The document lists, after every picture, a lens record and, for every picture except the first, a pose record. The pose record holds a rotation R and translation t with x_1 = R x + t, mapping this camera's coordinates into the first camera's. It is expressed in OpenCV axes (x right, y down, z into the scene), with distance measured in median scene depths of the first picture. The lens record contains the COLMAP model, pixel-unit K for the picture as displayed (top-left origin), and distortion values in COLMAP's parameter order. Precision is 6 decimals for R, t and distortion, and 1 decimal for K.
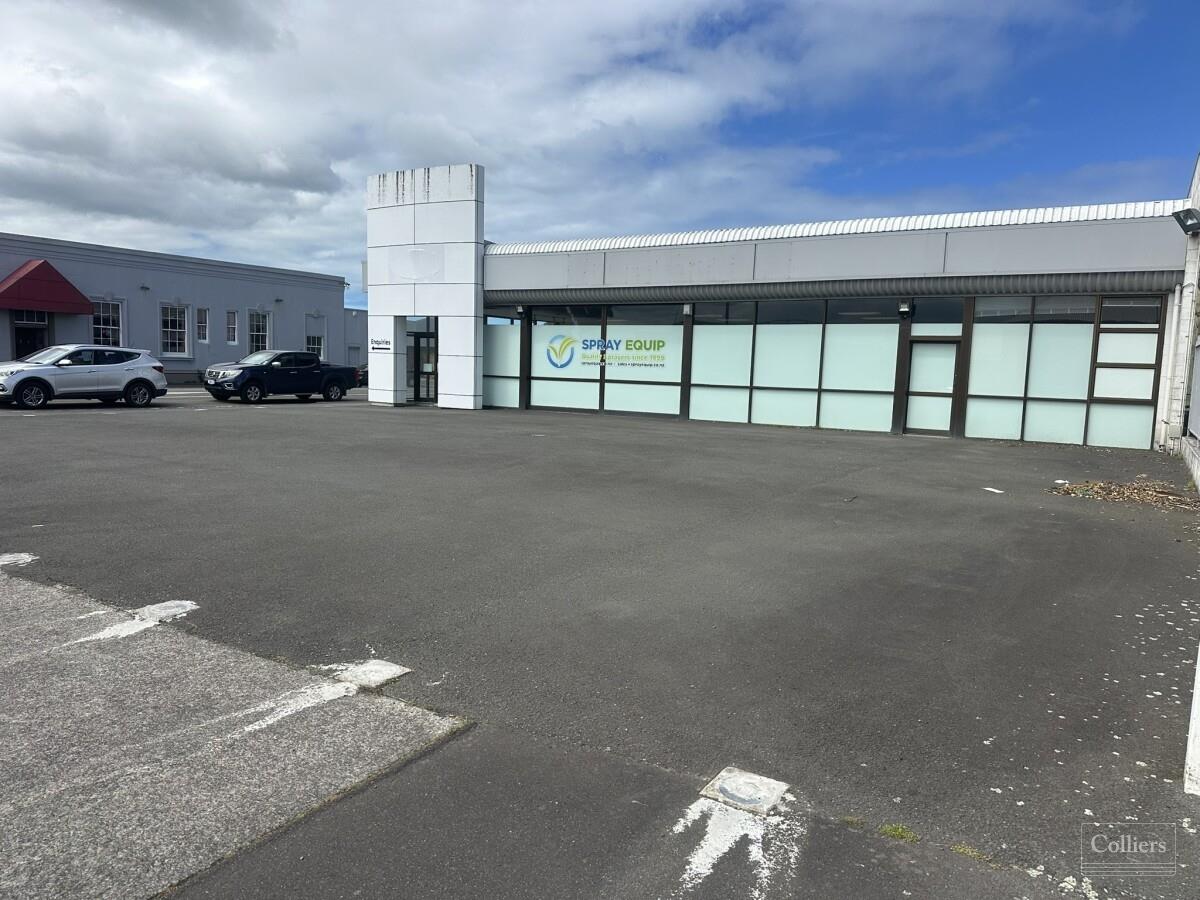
lens RADIAL K [[859.2, 0, 600.9], [0, 859.2, 452.5], [0, 0, 1]] dist [0.130232, -0.225665]
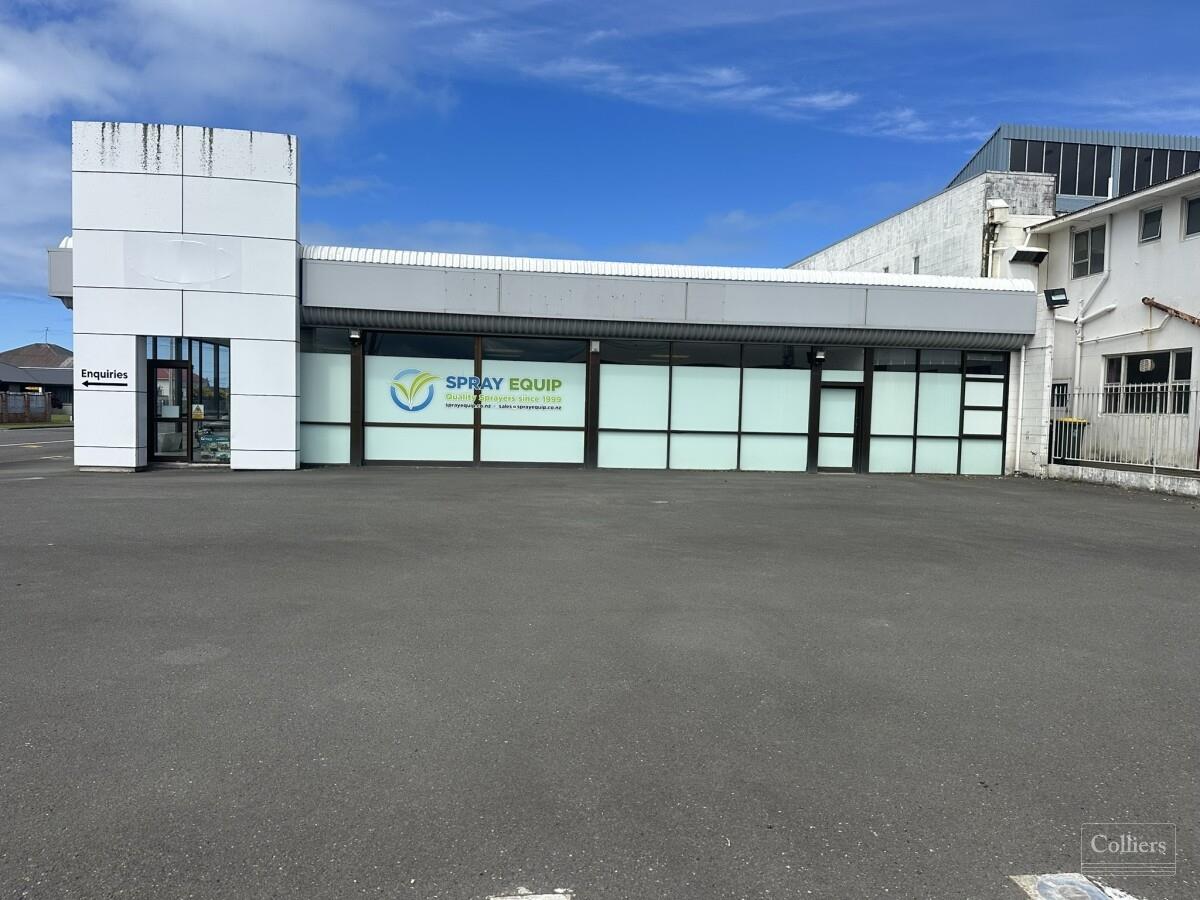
lens RADIAL K [[859.2, 0, 600.9], [0, 859.2, 452.5], [0, 0, 1]] dist [0.130232, -0.225665]
pose [[0.765330, -0.043320, 0.642179, -0.469955], [0.063660, 0.997935, -0.008549, -0.046880], [-0.640482, 0.047424, 0.766507, 0.311078]]
